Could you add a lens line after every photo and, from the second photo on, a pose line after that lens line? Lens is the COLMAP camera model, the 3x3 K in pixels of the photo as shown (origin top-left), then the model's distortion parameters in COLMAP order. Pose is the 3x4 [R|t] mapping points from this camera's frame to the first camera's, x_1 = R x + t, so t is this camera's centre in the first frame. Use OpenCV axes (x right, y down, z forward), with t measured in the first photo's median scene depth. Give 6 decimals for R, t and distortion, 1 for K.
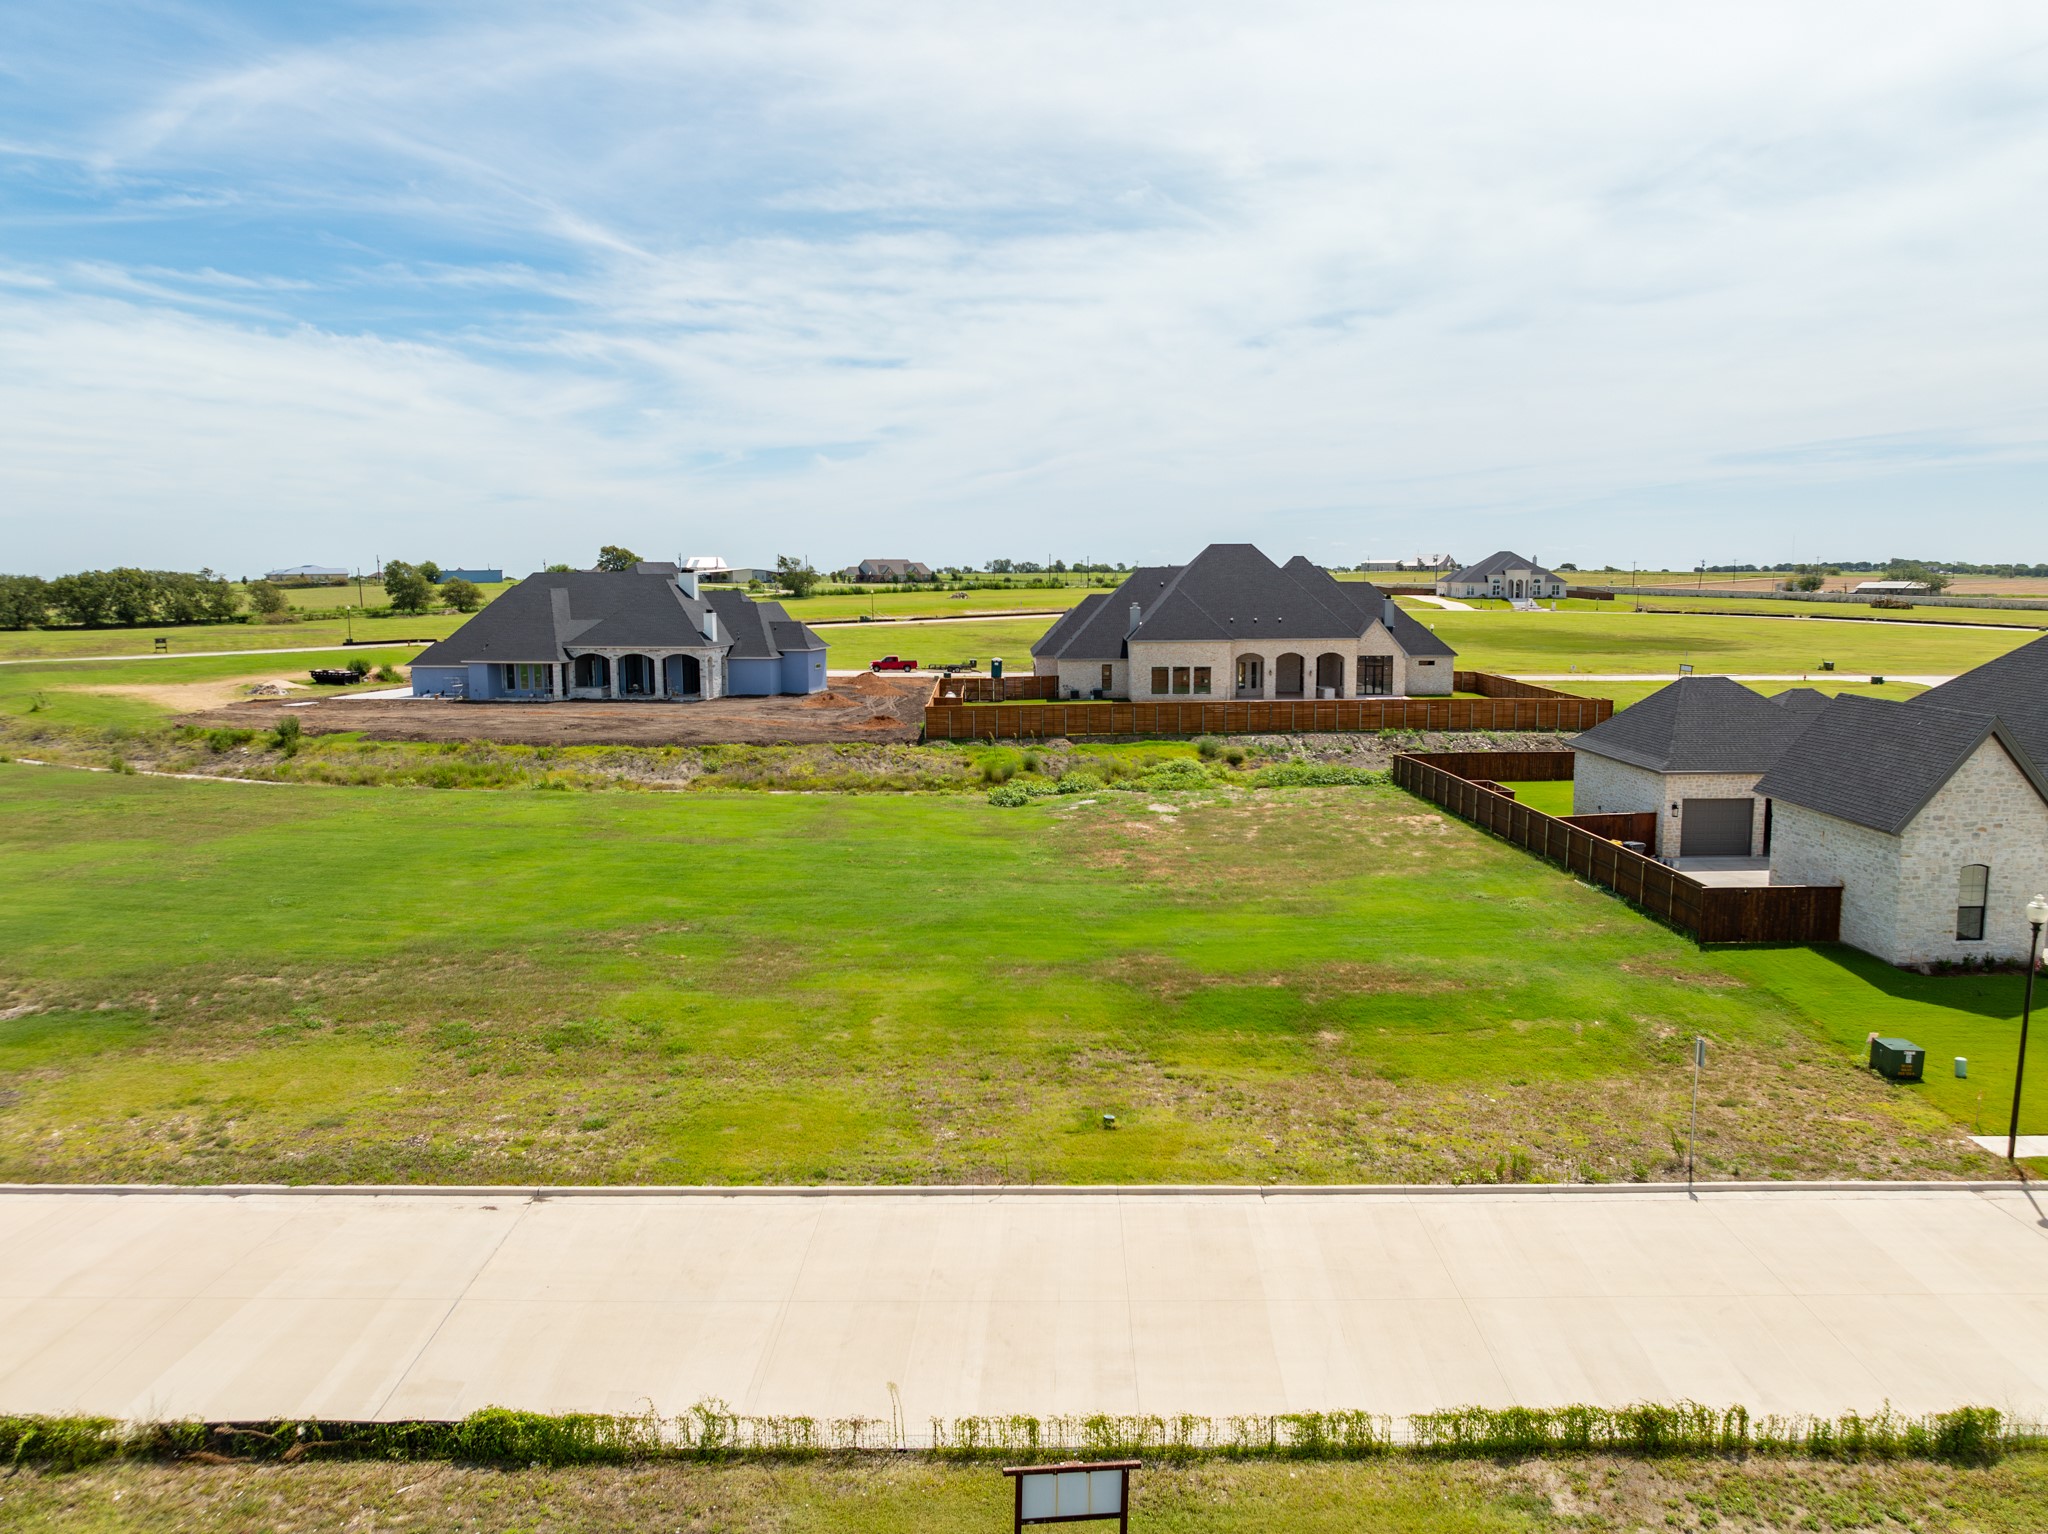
lens RADIAL K [[1452.5, 0, 1025.1], [0, 1452.5, 762.7], [0, 0, 1]] dist [-0.026428, 0.000491]
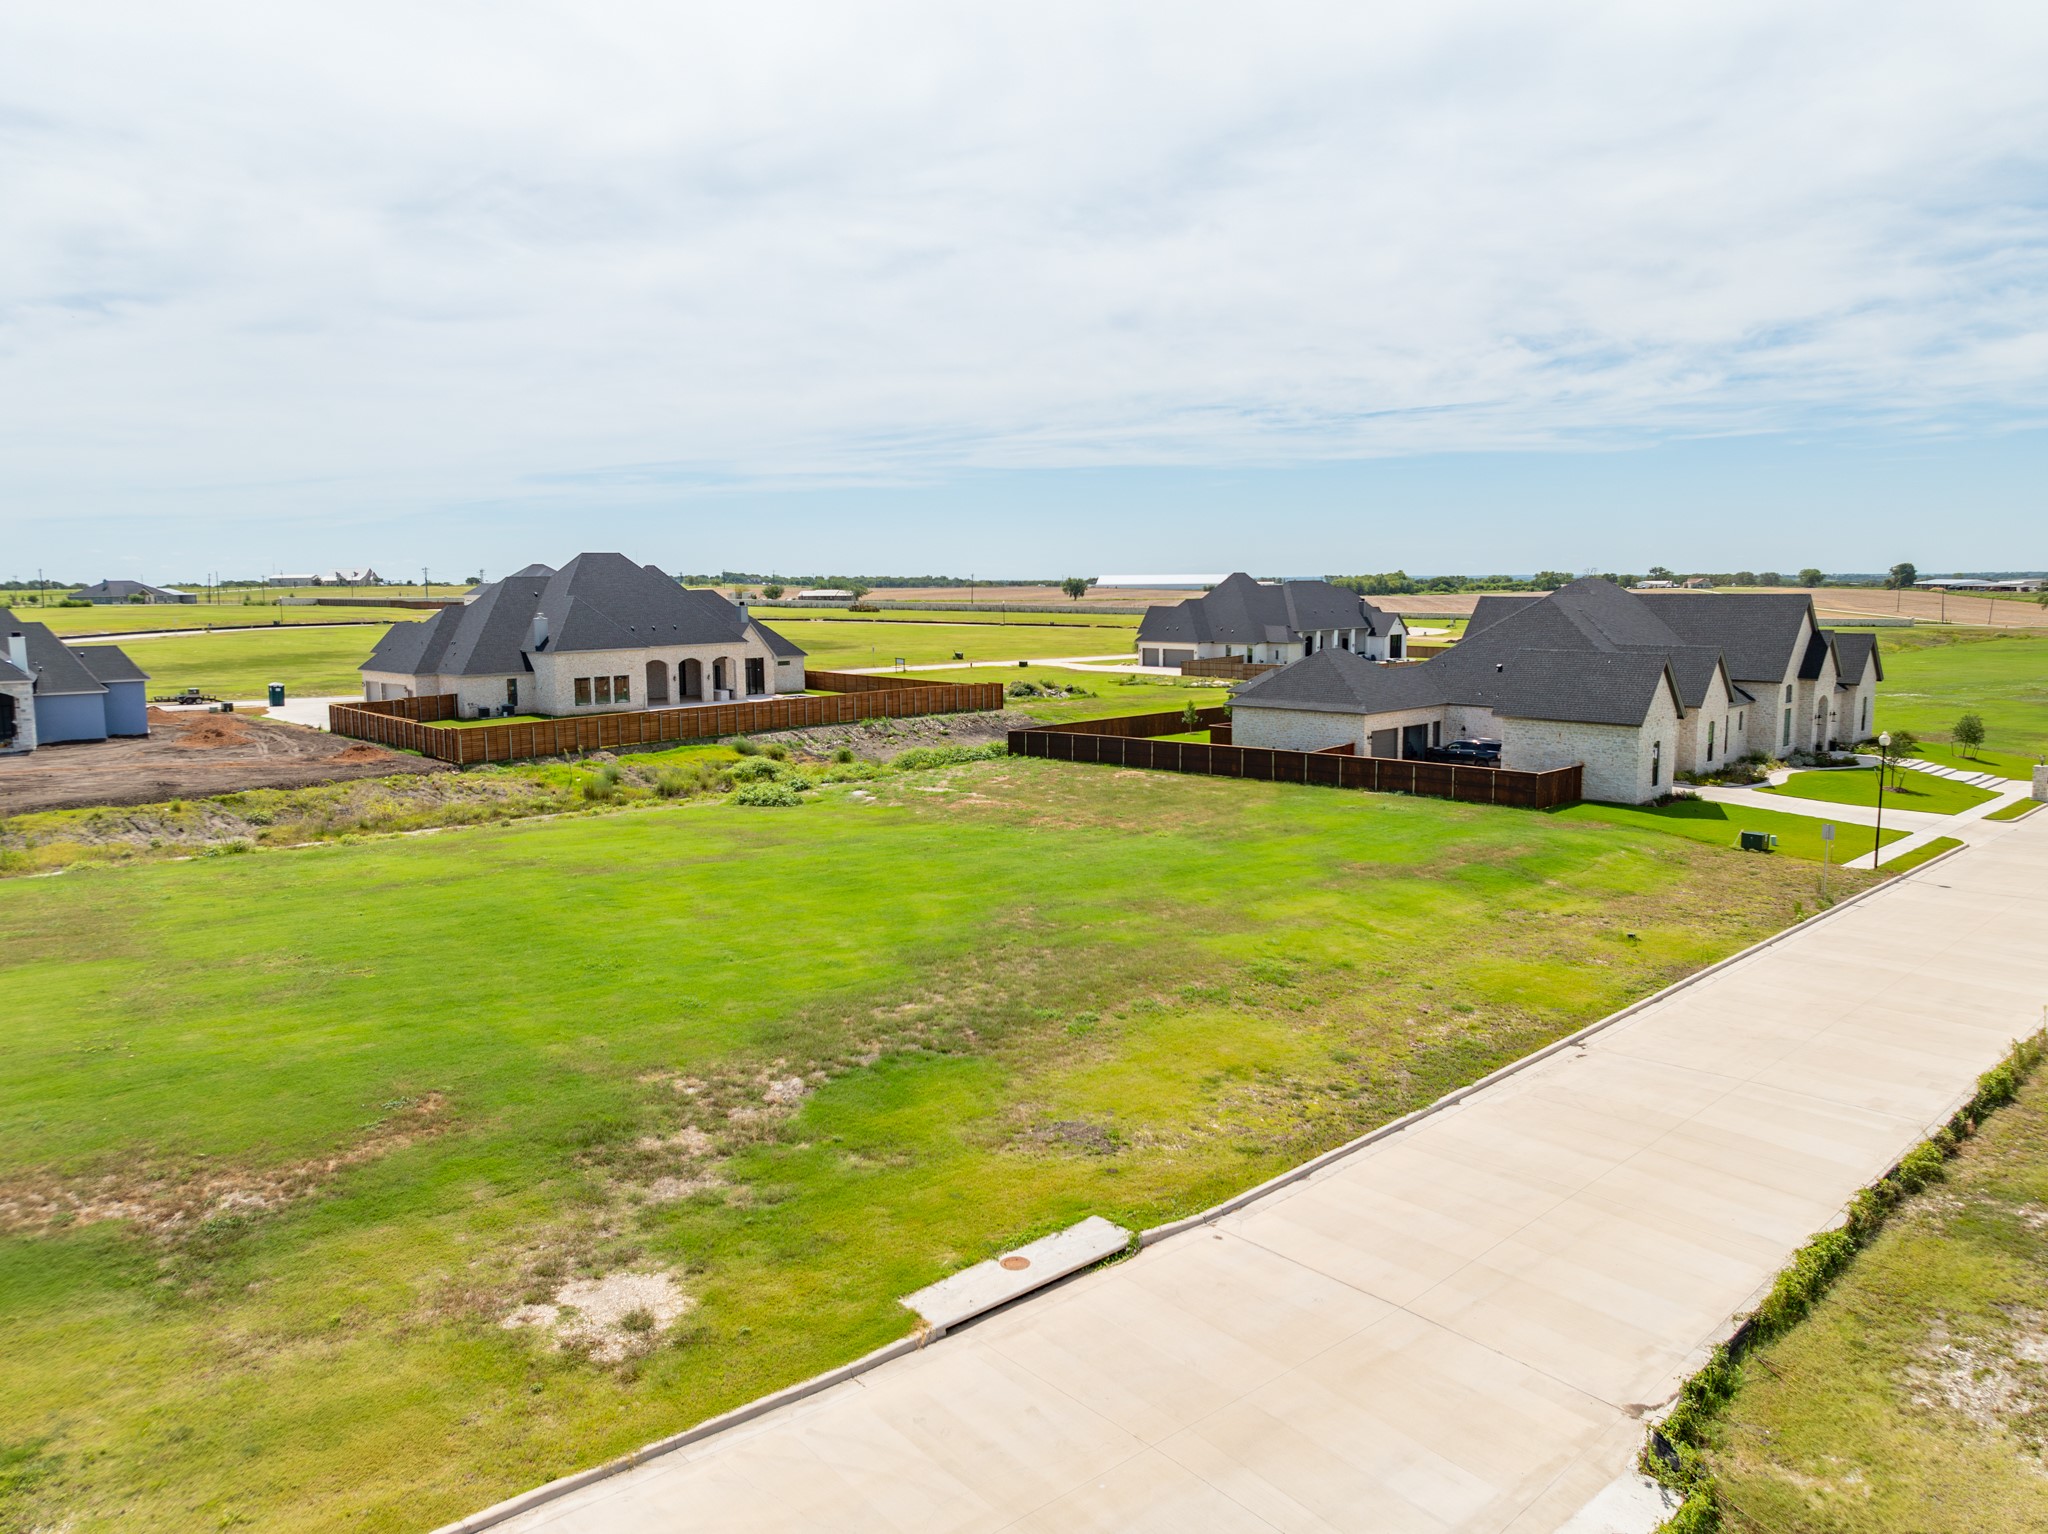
lens RADIAL K [[1452.5, 0, 1023.9], [0, 1452.5, 769.9], [0, 0, 1]] dist [-0.026428, 0.000491]
pose [[0.720247, -0.090772, 0.687753, -0.367102], [0.094534, 0.994997, 0.032323, -0.007580], [-0.687246, 0.041736, 0.725225, 0.091830]]
